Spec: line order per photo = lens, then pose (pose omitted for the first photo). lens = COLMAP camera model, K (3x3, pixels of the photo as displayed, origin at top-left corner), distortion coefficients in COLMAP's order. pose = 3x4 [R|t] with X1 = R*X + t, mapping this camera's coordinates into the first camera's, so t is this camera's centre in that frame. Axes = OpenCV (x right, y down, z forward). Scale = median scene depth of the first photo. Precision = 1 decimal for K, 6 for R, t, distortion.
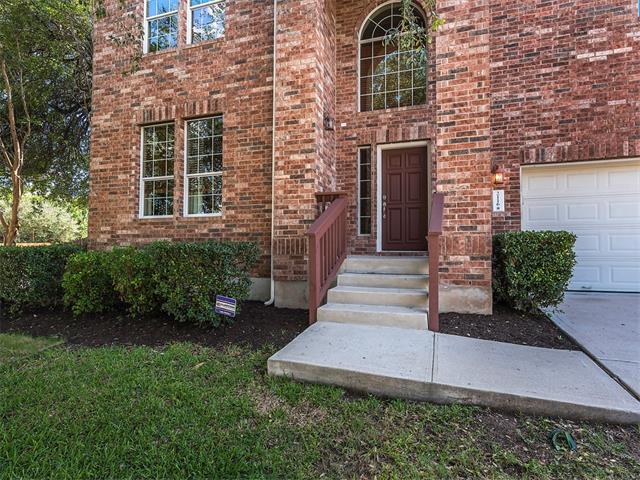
lens RADIAL K [[363.4, 0, 320.3], [0, 363.4, 241.2], [0, 0, 1]] dist [0.005067, 0.001626]
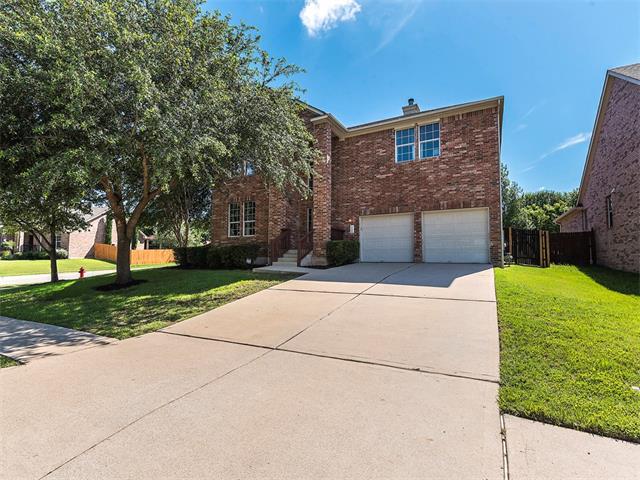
lens RADIAL K [[308.5, 0, 321.1], [0, 308.5, 239.1], [0, 0, 1]] dist [0.000132, -0.000126]
pose [[0.983750, -0.012436, -0.179111, 0.690475], [0.006898, 0.999480, -0.031511, 0.035775], [0.179409, 0.029763, 0.983324, -1.319799]]
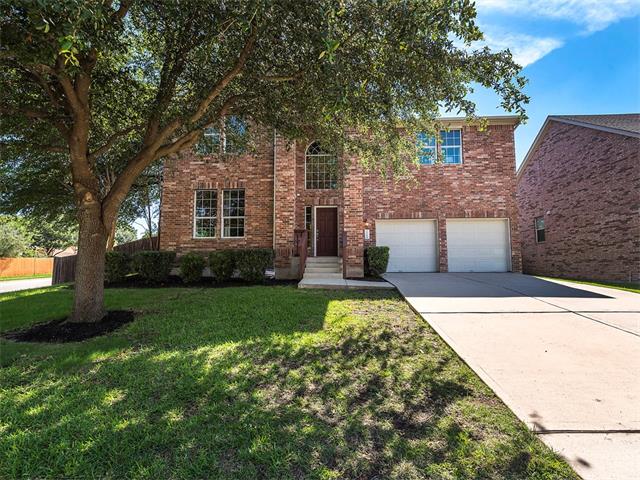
lens RADIAL K [[308.5, 0, 324.0], [0, 308.5, 240.9], [0, 0, 1]] dist [0.000132, -0.000126]
pose [[0.958087, 0.017908, 0.285917, -0.342760], [-0.000816, 0.998211, -0.059787, 0.051629], [-0.286476, 0.057048, 0.956388, -0.815864]]
